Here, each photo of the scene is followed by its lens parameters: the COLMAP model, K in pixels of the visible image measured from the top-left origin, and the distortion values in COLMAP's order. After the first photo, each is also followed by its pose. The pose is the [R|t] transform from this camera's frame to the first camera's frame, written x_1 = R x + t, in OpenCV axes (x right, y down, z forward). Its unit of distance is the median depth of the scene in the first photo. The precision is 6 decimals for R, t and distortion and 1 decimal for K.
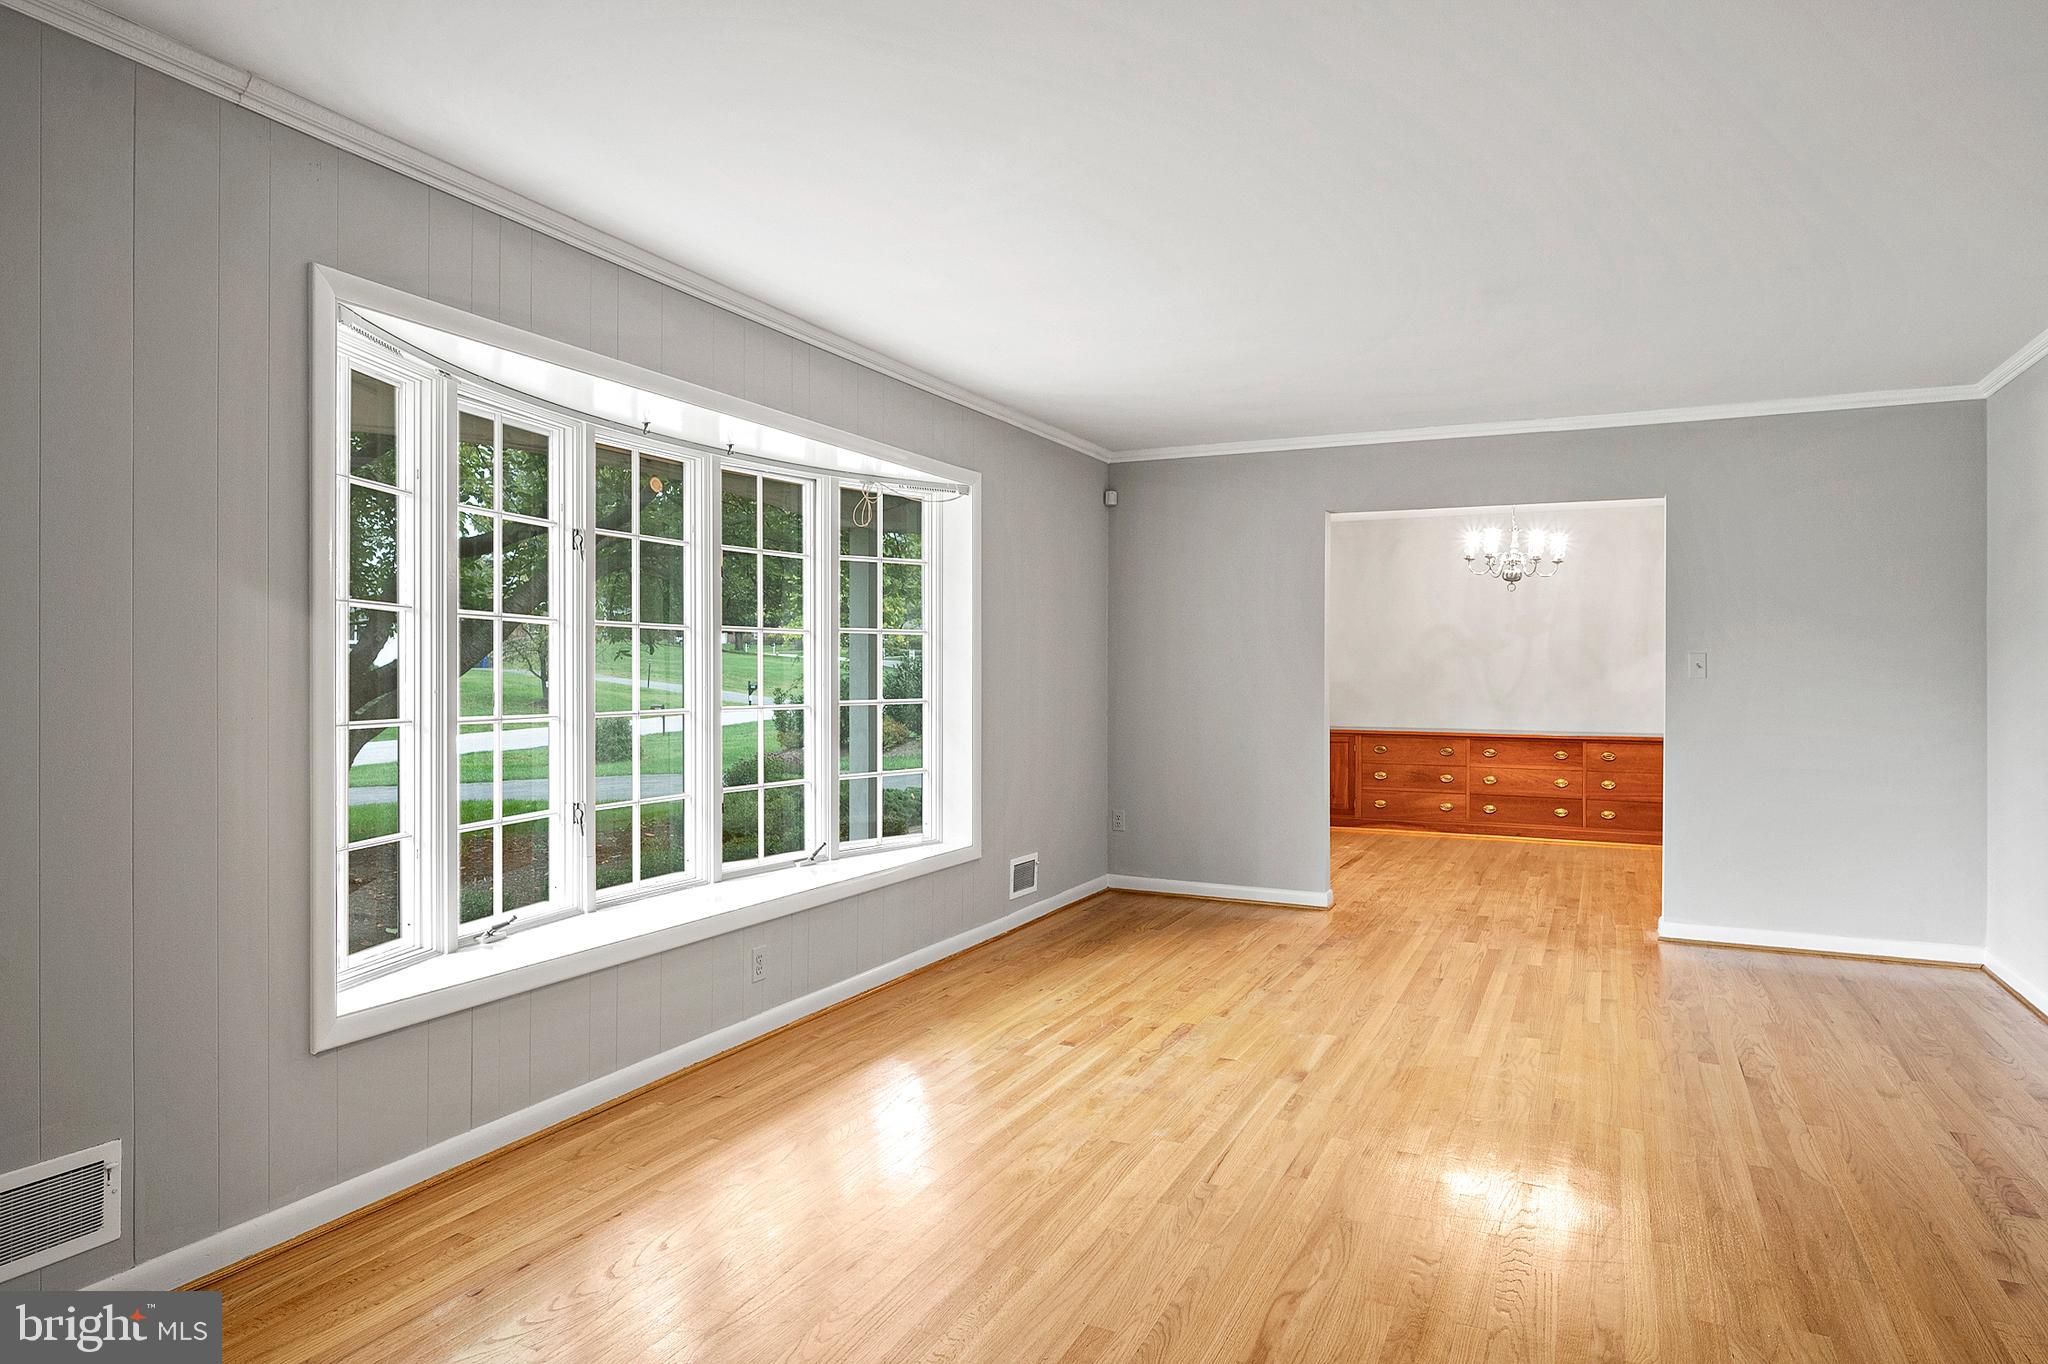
lens RADIAL K [[1208.1, 0, 1025.8], [0, 1208.1, 672.7], [0, 0, 1]] dist [-0.000587, 0.000029]
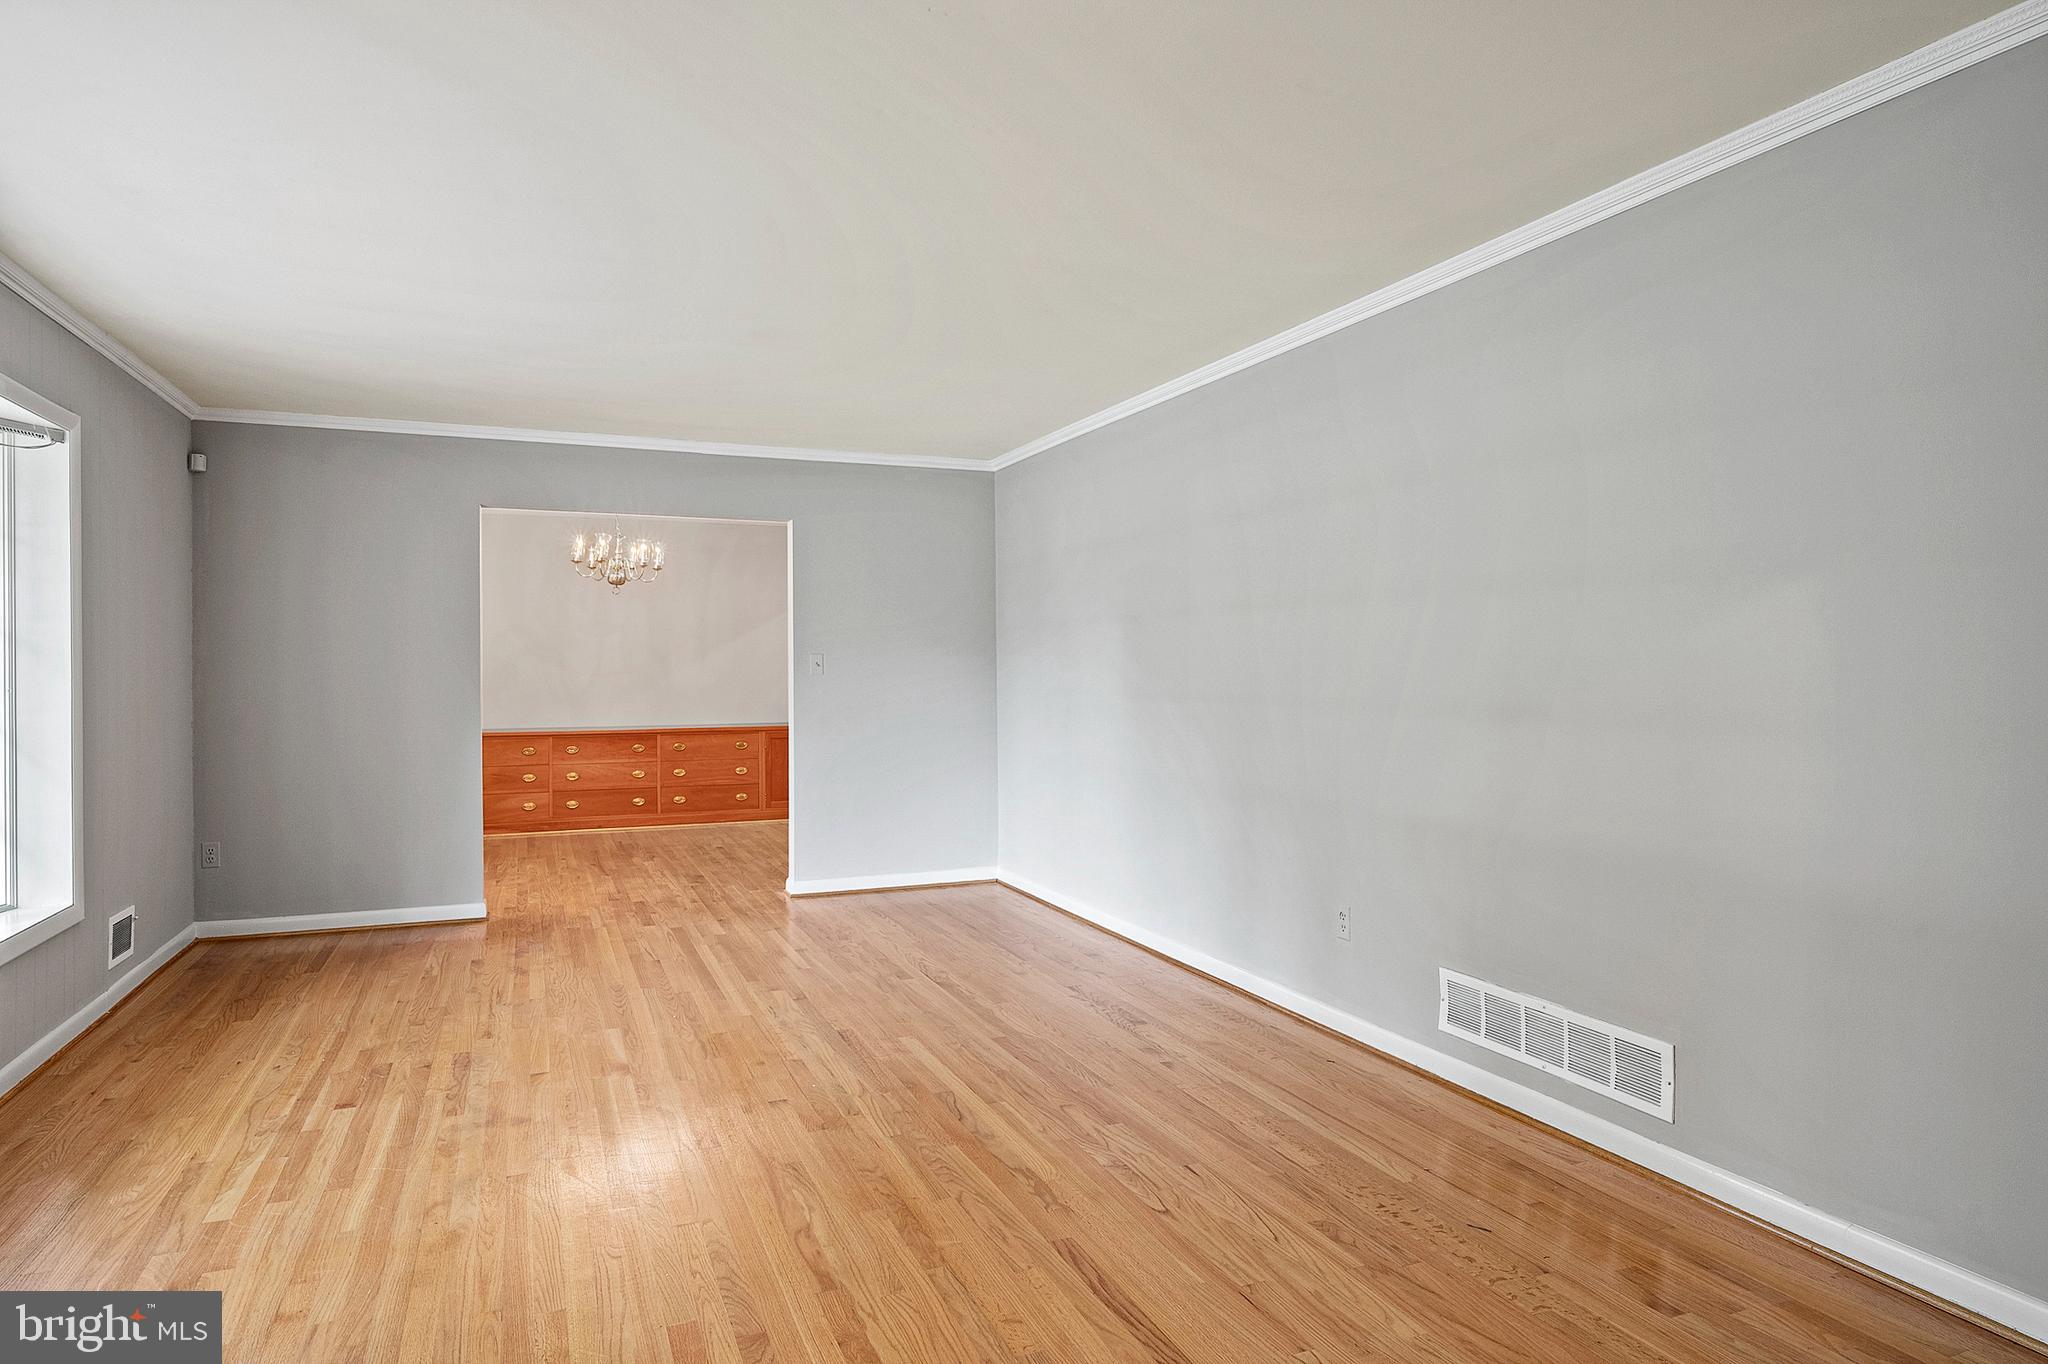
lens RADIAL K [[1208.1, 0, 1025.8], [0, 1208.1, 672.7], [0, 0, 1]] dist [-0.000587, 0.000029]
pose [[0.664219, -0.008960, 0.747485, -0.246629], [0.008178, 0.999955, 0.004720, -0.002090], [-0.747494, 0.002978, 0.664262, 0.054435]]
